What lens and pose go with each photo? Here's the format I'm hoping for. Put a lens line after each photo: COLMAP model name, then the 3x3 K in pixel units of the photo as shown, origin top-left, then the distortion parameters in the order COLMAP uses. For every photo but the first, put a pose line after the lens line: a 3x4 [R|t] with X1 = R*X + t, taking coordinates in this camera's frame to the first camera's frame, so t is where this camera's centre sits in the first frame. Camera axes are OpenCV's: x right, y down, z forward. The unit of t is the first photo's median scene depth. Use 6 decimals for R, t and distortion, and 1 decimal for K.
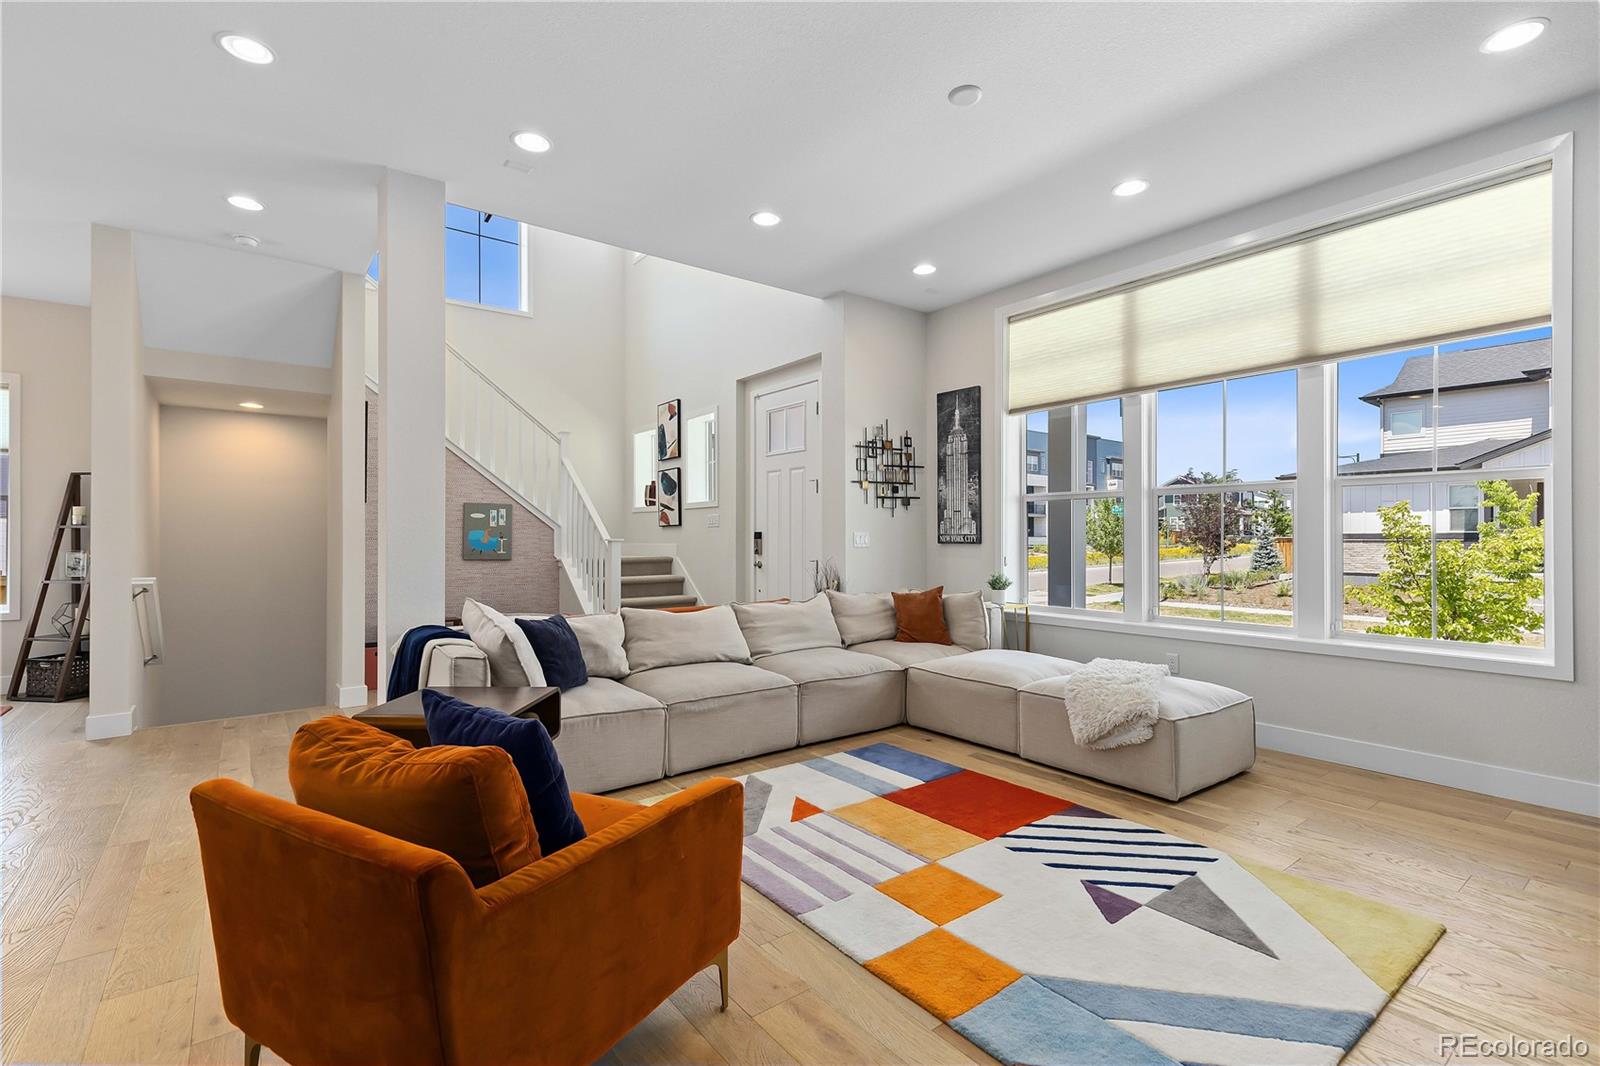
lens RADIAL K [[717.6, 0, 800.0], [0, 717.6, 533.0], [0, 0, 1]] dist [0.020464, -0.007364]
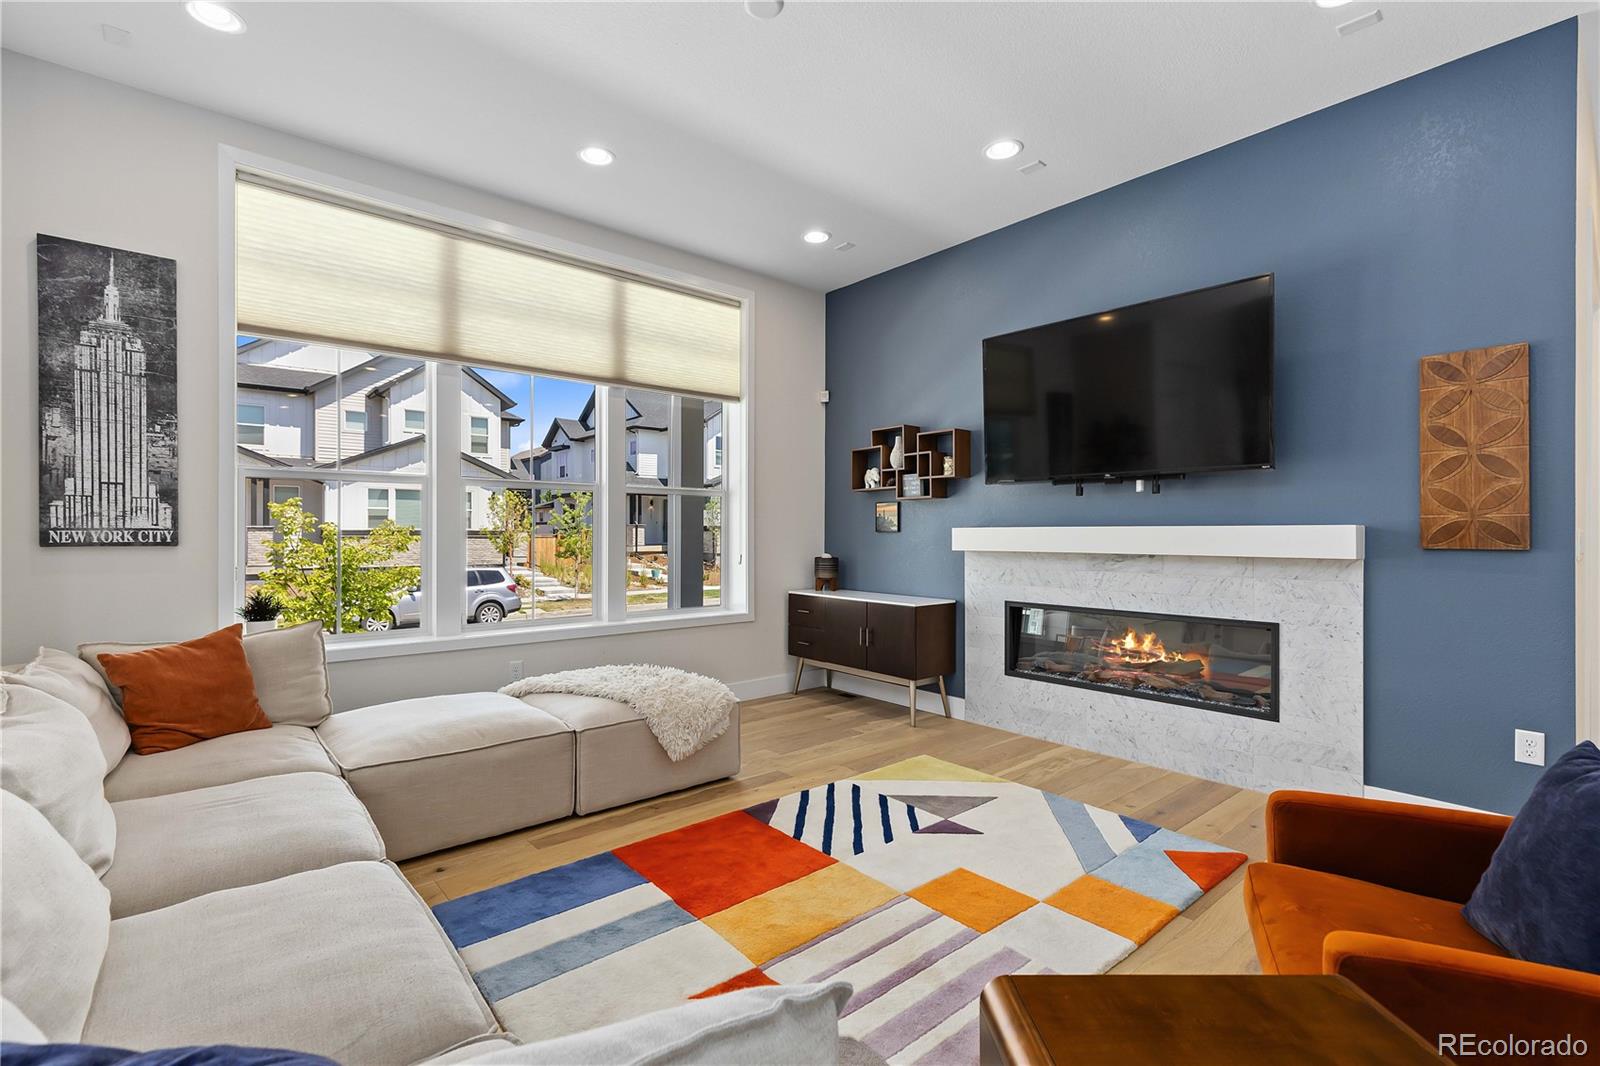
lens RADIAL K [[717.6, 0, 800.0], [0, 717.6, 533.0], [0, 0, 1]] dist [0.020464, -0.007364]
pose [[-0.042559, 0.001742, 0.999092, -0.318796], [-0.008255, 0.999964, -0.002095, 0.002299], [-0.999060, -0.008337, -0.042543, 0.522277]]
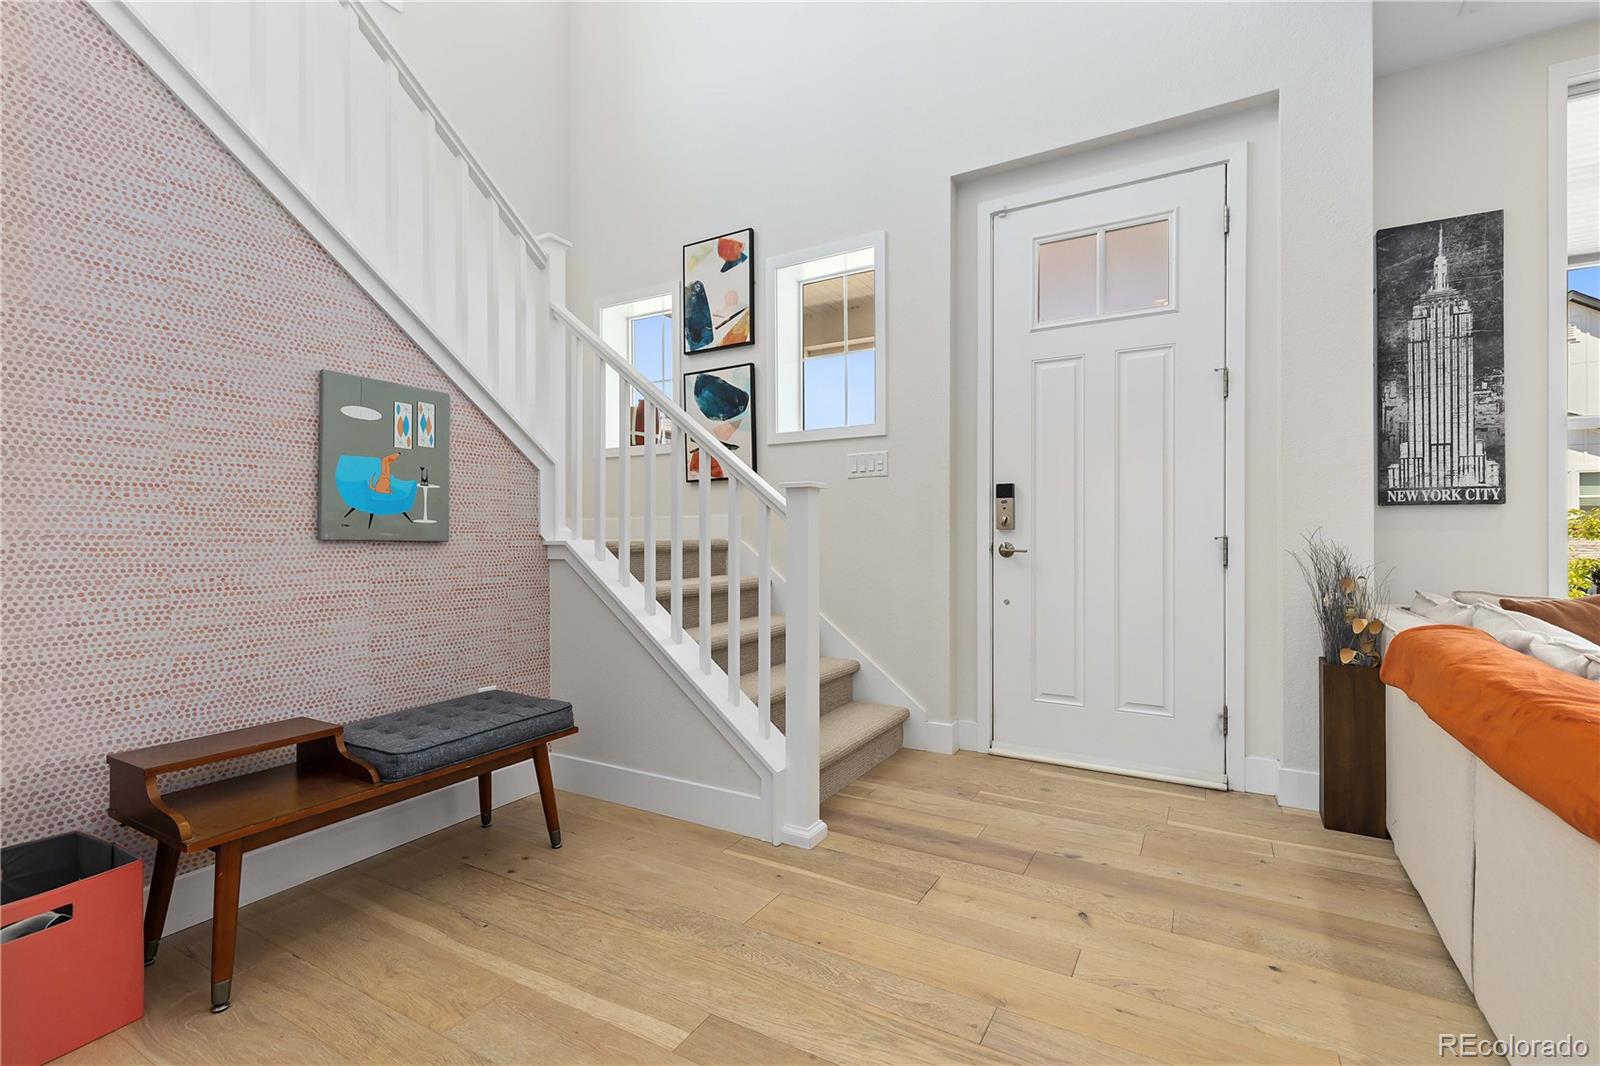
lens RADIAL K [[717.6, 0, 800.0], [0, 717.6, 533.0], [0, 0, 1]] dist [0.020464, -0.007364]
pose [[0.925748, 0.001219, 0.378138, -0.428042], [-0.002667, 0.999991, 0.003305, 0.035292], [-0.378131, -0.004068, 0.925743, 0.668430]]
